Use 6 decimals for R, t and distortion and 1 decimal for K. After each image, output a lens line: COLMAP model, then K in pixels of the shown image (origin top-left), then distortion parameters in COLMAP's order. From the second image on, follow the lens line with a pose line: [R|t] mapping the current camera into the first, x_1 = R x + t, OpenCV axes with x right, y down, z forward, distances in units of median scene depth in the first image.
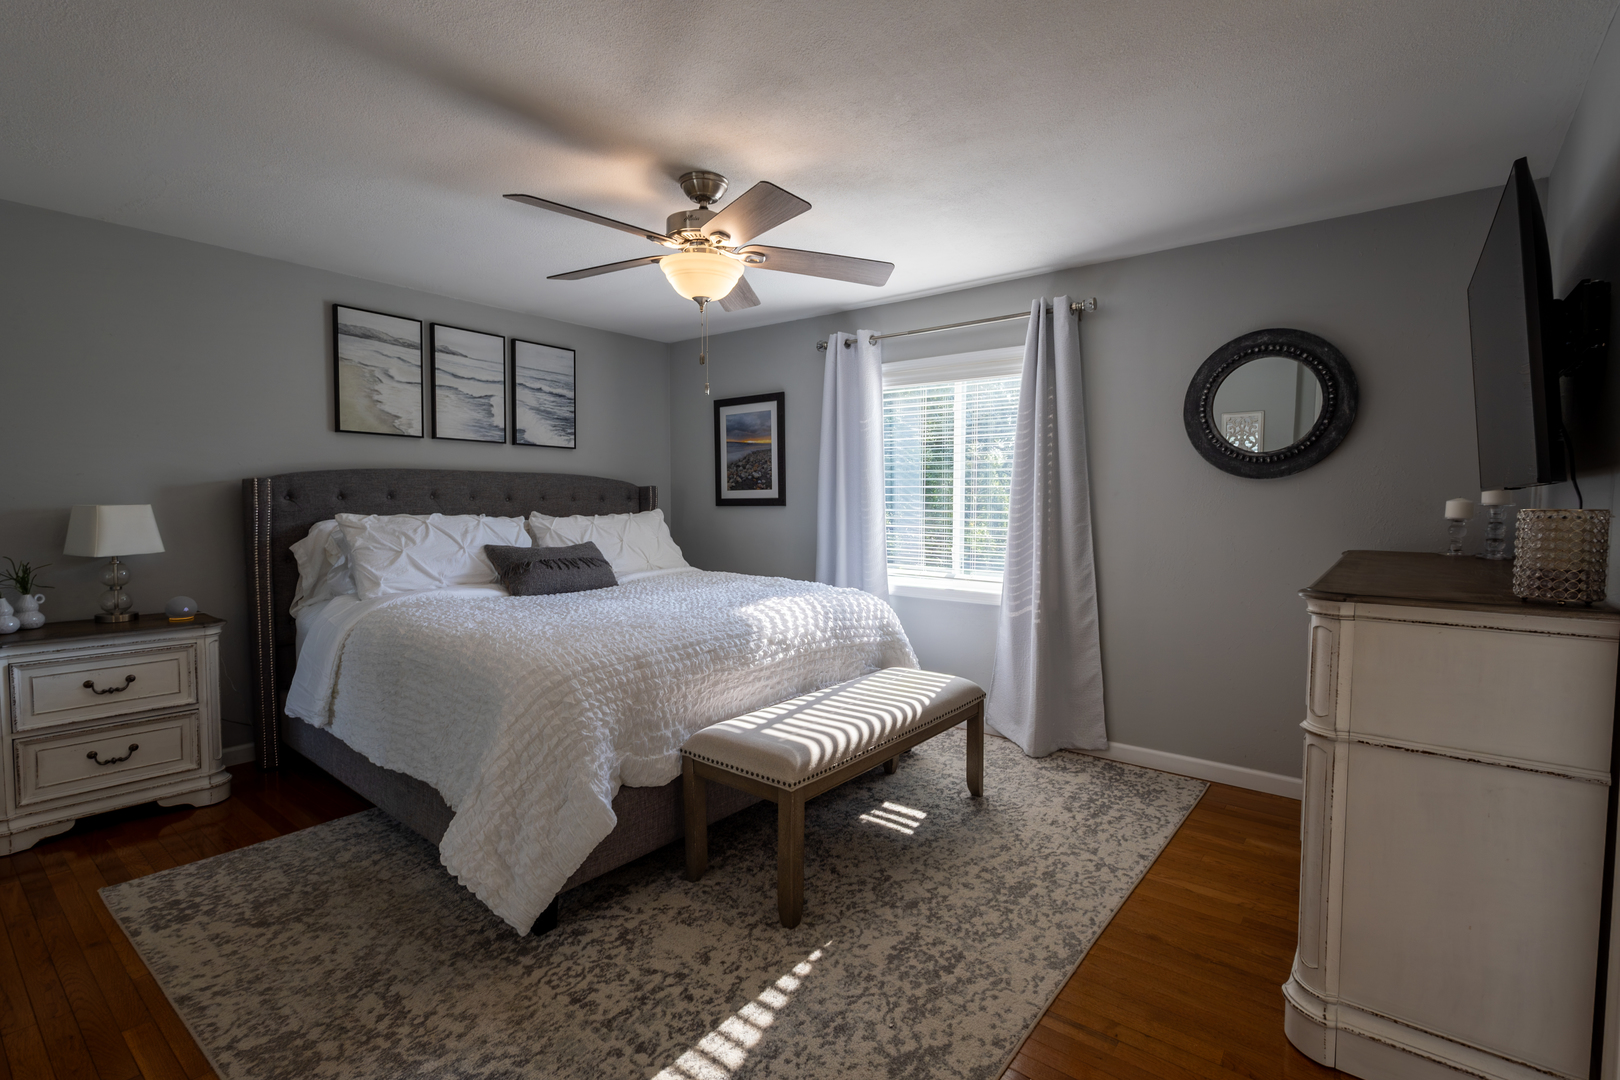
lens RADIAL K [[737.8, 0, 804.1], [0, 737.8, 541.7], [0, 0, 1]] dist [0.015107, -0.005180]
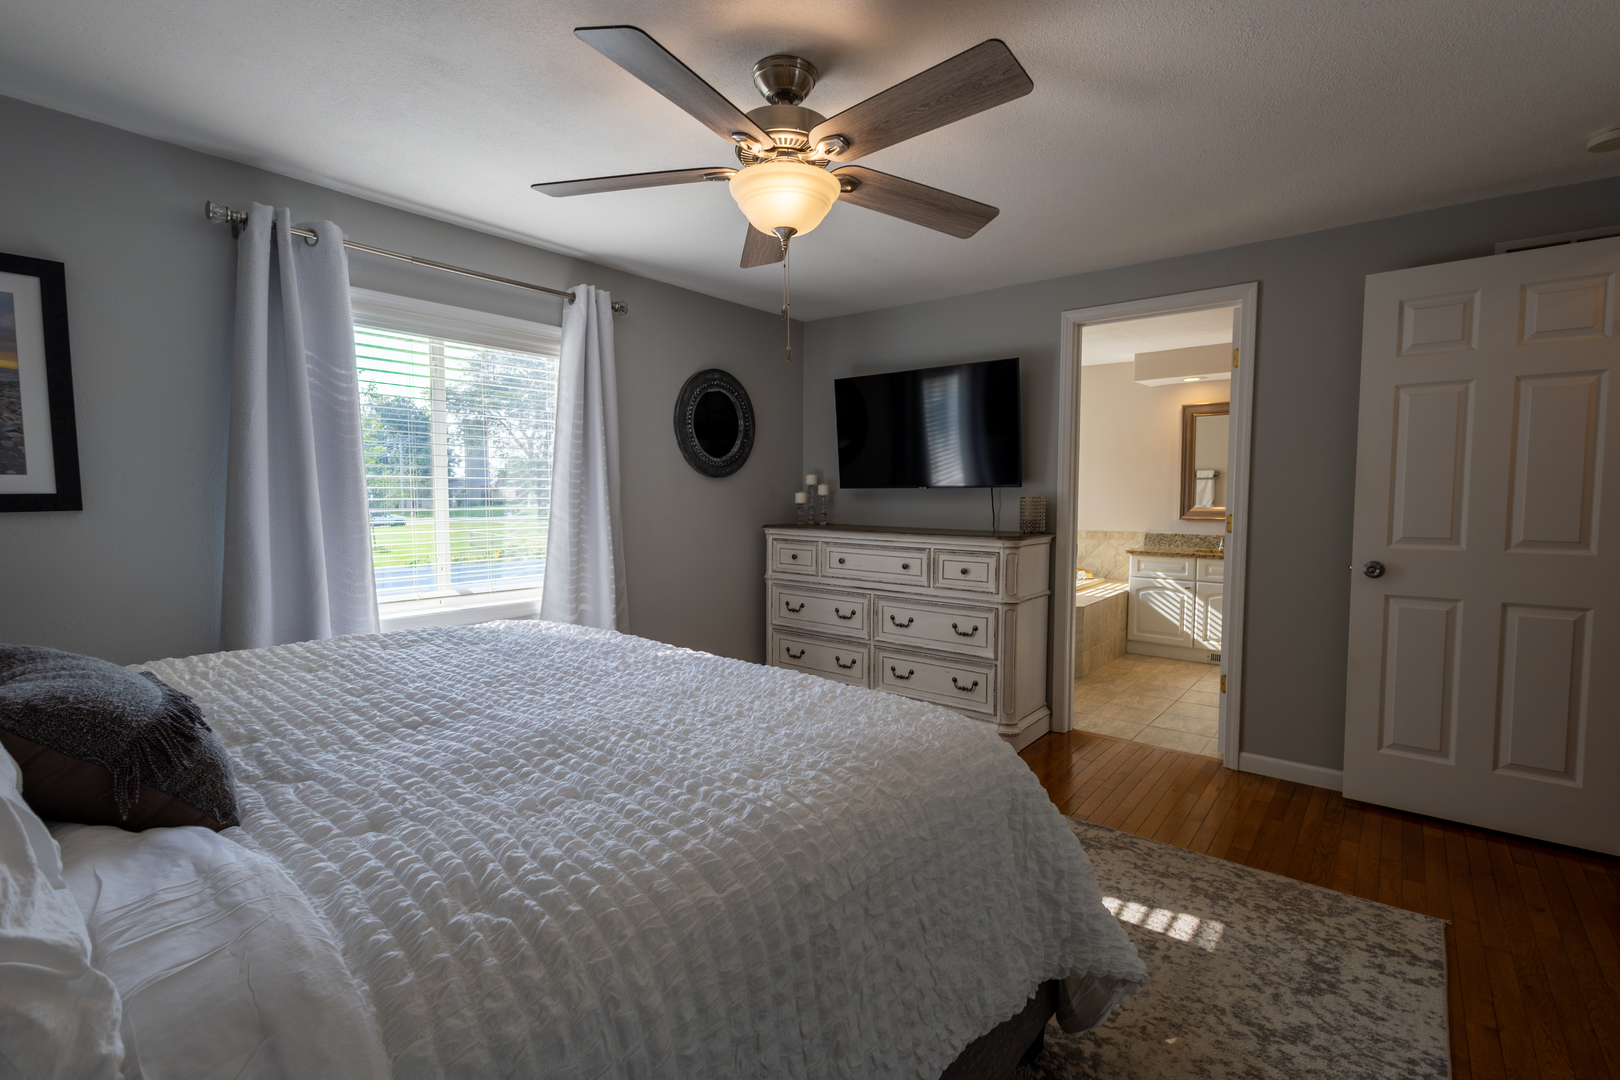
lens RADIAL K [[737.8, 0, 811.6], [0, 737.8, 536.8], [0, 0, 1]] dist [0.015107, -0.005180]
pose [[0.011604, -0.066721, 0.997704, -0.584616], [0.056285, 0.996233, 0.065968, -0.043323], [-0.998347, 0.055391, 0.015316, 0.627691]]
